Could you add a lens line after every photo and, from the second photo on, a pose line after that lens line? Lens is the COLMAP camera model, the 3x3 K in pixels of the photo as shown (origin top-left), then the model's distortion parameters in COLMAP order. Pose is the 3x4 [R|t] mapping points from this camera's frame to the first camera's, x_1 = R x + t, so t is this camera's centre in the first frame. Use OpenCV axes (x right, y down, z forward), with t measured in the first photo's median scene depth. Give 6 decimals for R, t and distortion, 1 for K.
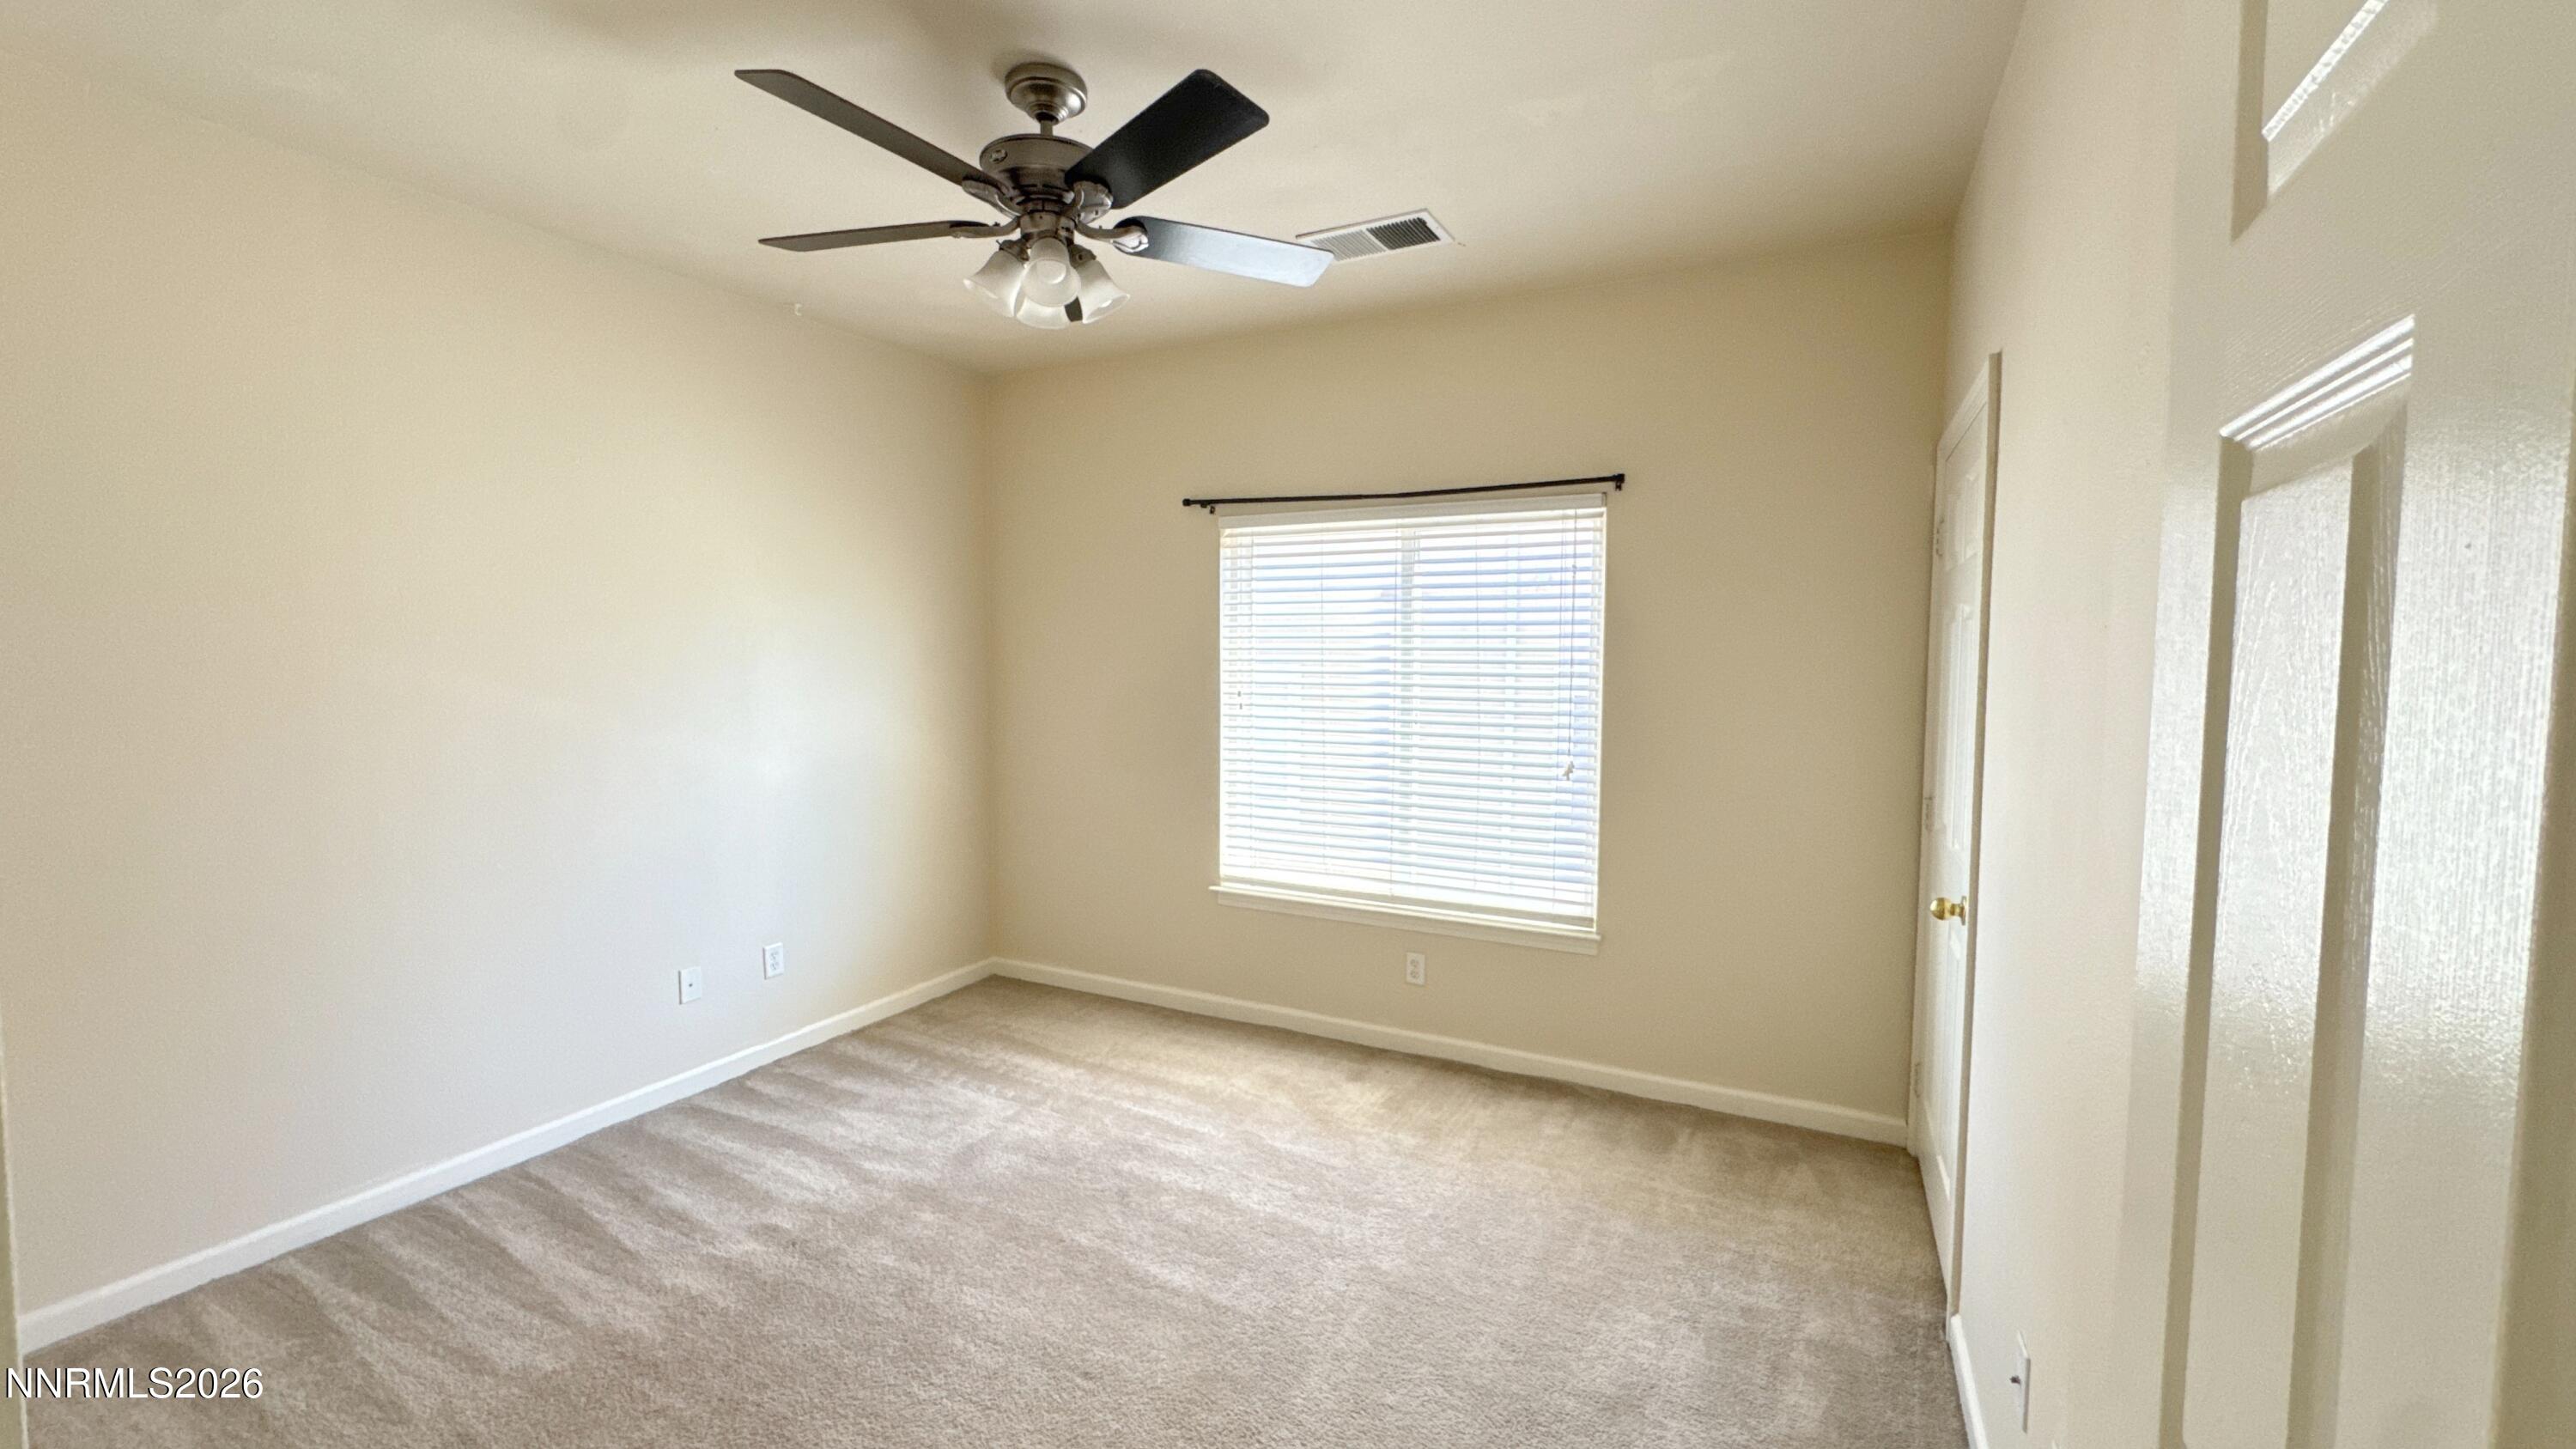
lens RADIAL K [[1041.6, 0, 1303.0], [0, 1041.6, 723.9], [0, 0, 1]] dist [0.002926, -0.000262]
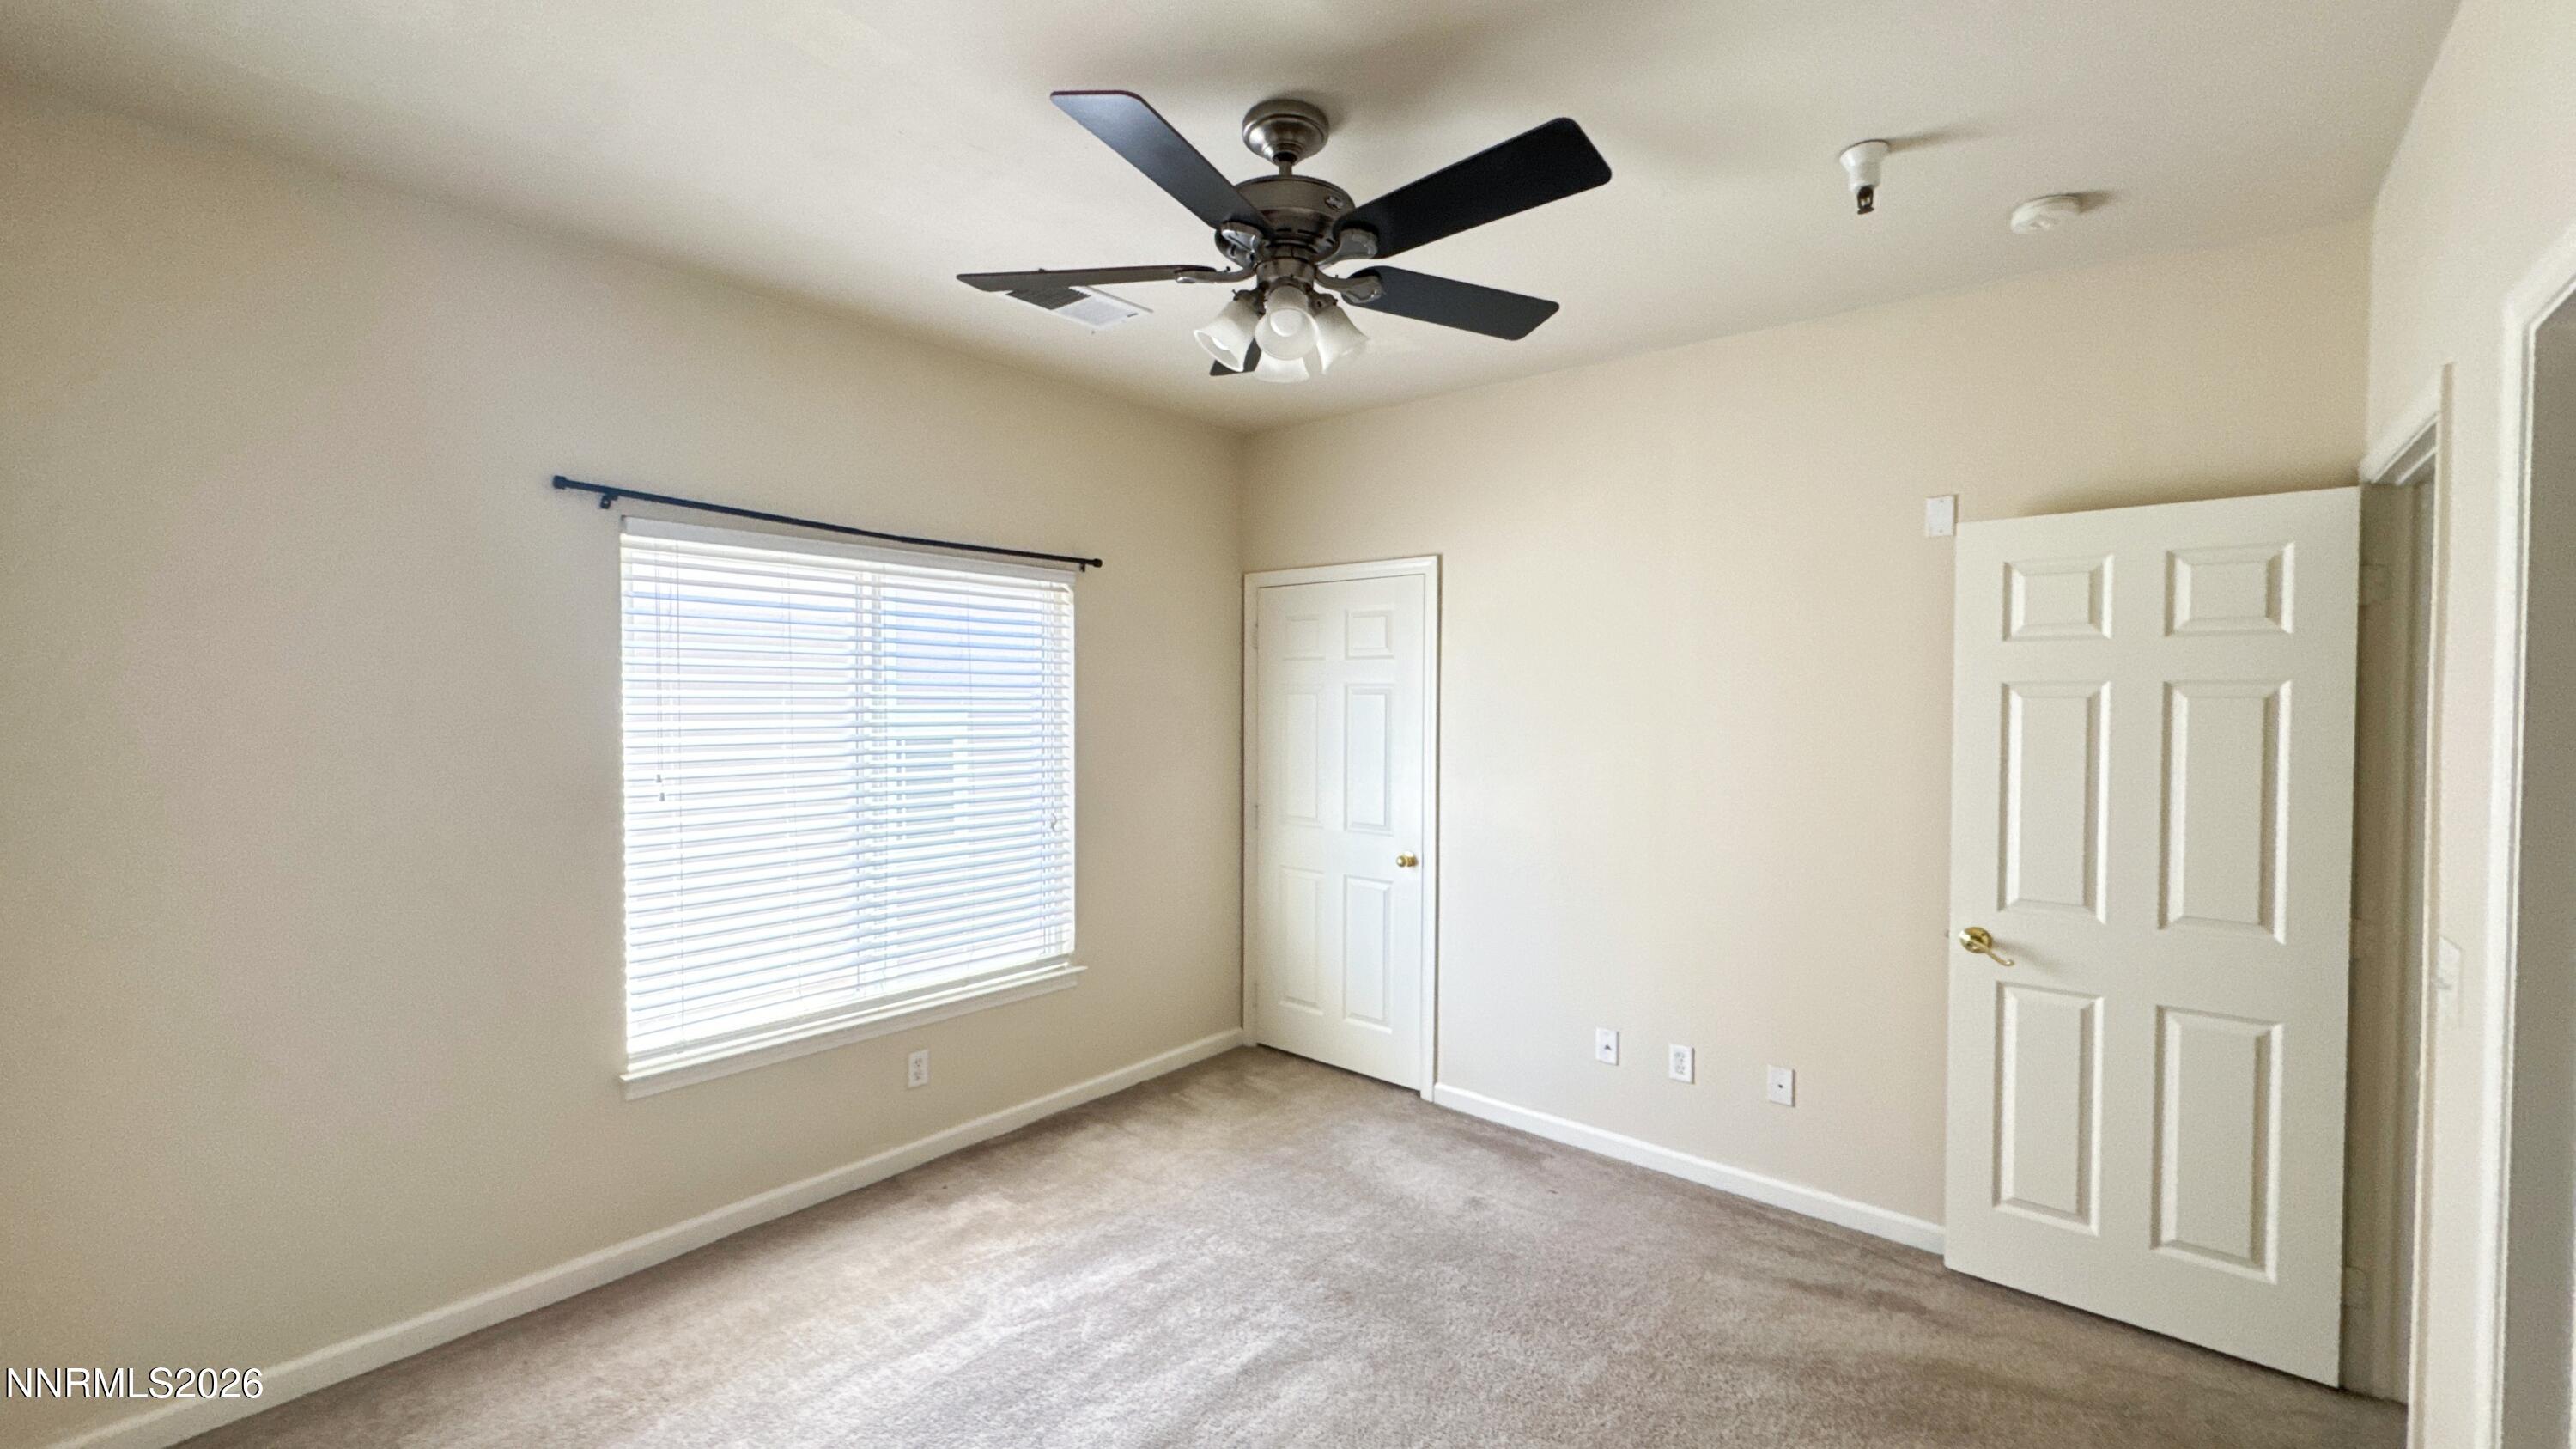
lens RADIAL K [[1041.6, 0, 1291.8], [0, 1041.6, 720.3], [0, 0, 1]] dist [0.002926, -0.000262]
pose [[0.229392, -0.023236, 0.973057, -0.698413], [0.061360, 0.998072, 0.009368, -0.052783], [-0.971398, 0.057558, 0.230375, 0.479687]]
